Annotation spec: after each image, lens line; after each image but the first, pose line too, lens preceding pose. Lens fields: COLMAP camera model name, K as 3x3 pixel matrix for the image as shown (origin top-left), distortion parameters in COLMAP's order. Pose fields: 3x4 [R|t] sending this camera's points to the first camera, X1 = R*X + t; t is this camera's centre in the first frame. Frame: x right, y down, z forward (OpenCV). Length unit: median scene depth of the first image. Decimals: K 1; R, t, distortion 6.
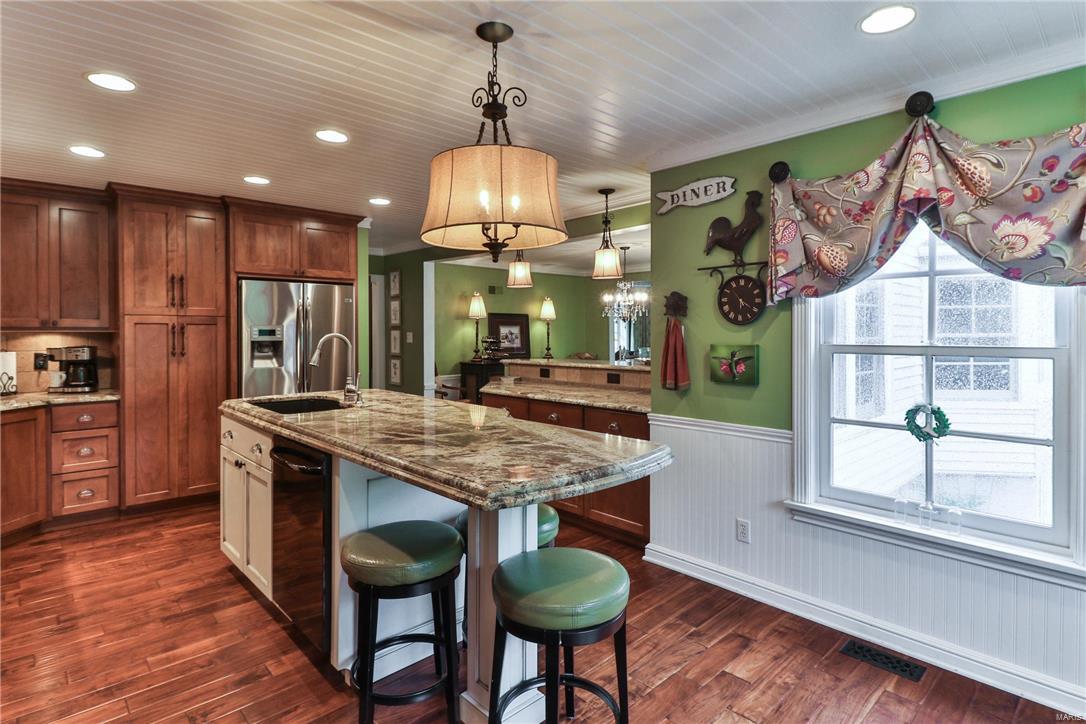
lens RADIAL K [[564.0, 0, 503.5], [0, 564.0, 328.9], [0, 0, 1]] dist [0.028828, -0.016329]
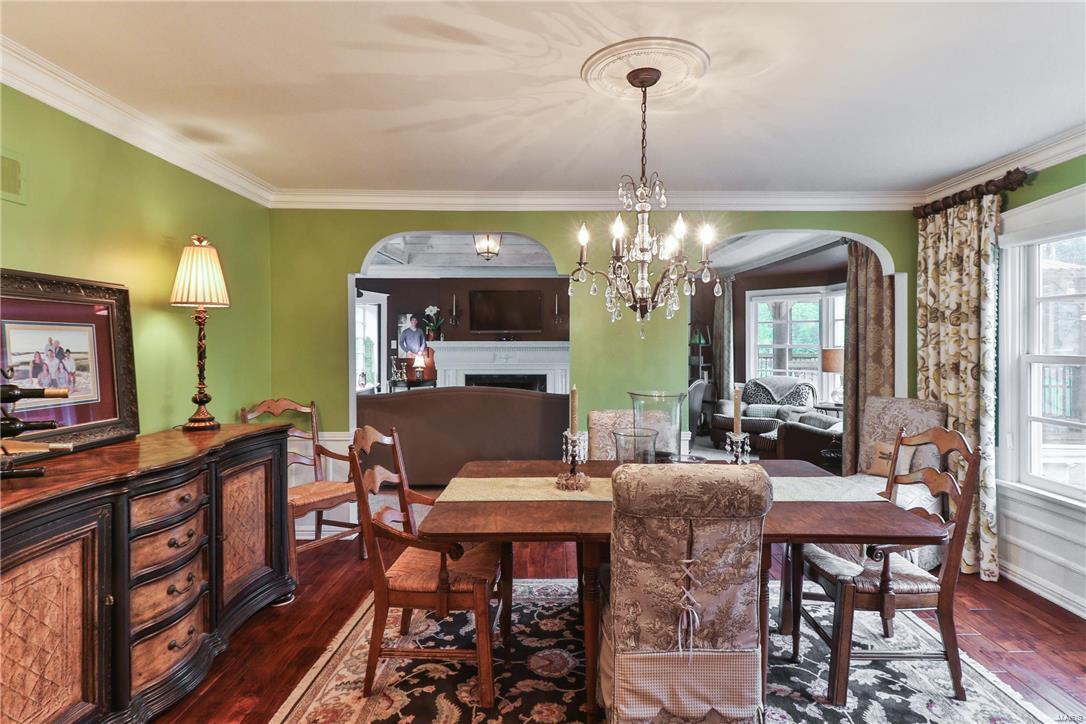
lens RADIAL K [[564.0, 0, 555.8], [0, 564.0, 344.5], [0, 0, 1]] dist [0.028828, -0.016329]
pose [[0.640556, 0.000337, 0.767911, -0.122127], [-0.005037, 0.999980, 0.003763, 0.005725], [-0.767895, -0.006278, 0.640545, 1.613198]]
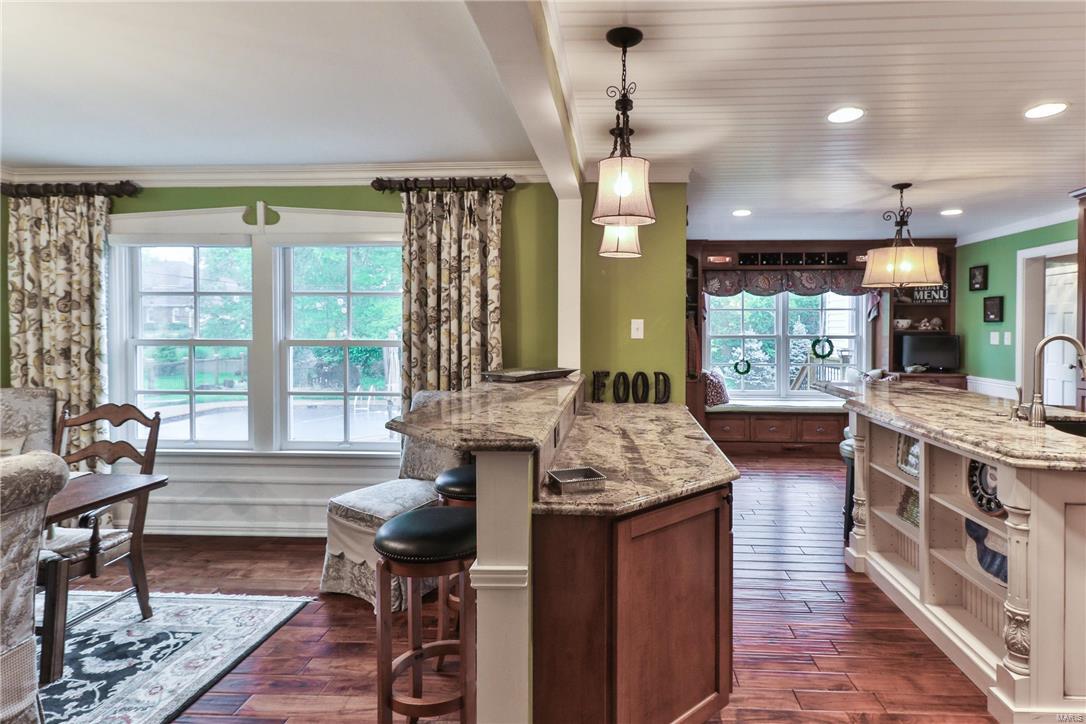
lens RADIAL K [[564.0, 0, 592.5], [0, 564.0, 339.1], [0, 0, 1]] dist [0.028828, -0.016329]
pose [[-0.730338, -0.010742, 0.683001, -0.319907], [-0.002244, 0.999909, 0.013326, 0.005498], [-0.683082, 0.008200, -0.730296, 1.819709]]
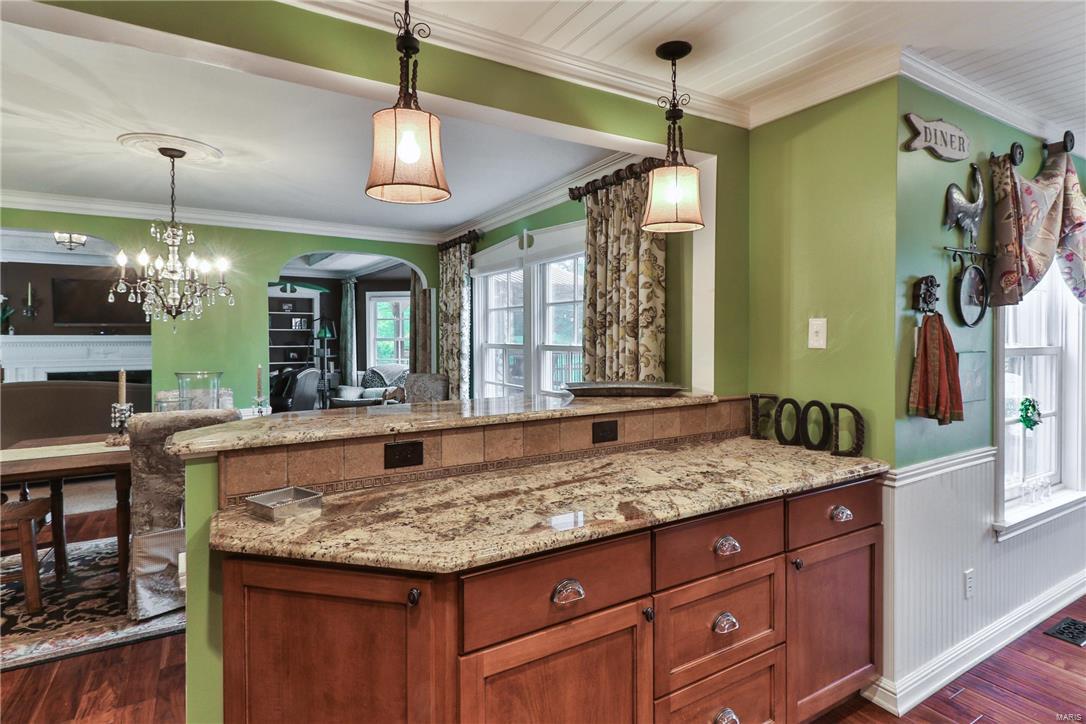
lens RADIAL K [[564.0, 0, 549.8], [0, 564.0, 343.3], [0, 0, 1]] dist [0.028828, -0.016329]
pose [[0.153125, -0.010104, 0.988155, -0.383045], [-0.002248, 0.999942, 0.010573, 0.006147], [-0.988204, -0.003840, 0.153093, 1.214674]]
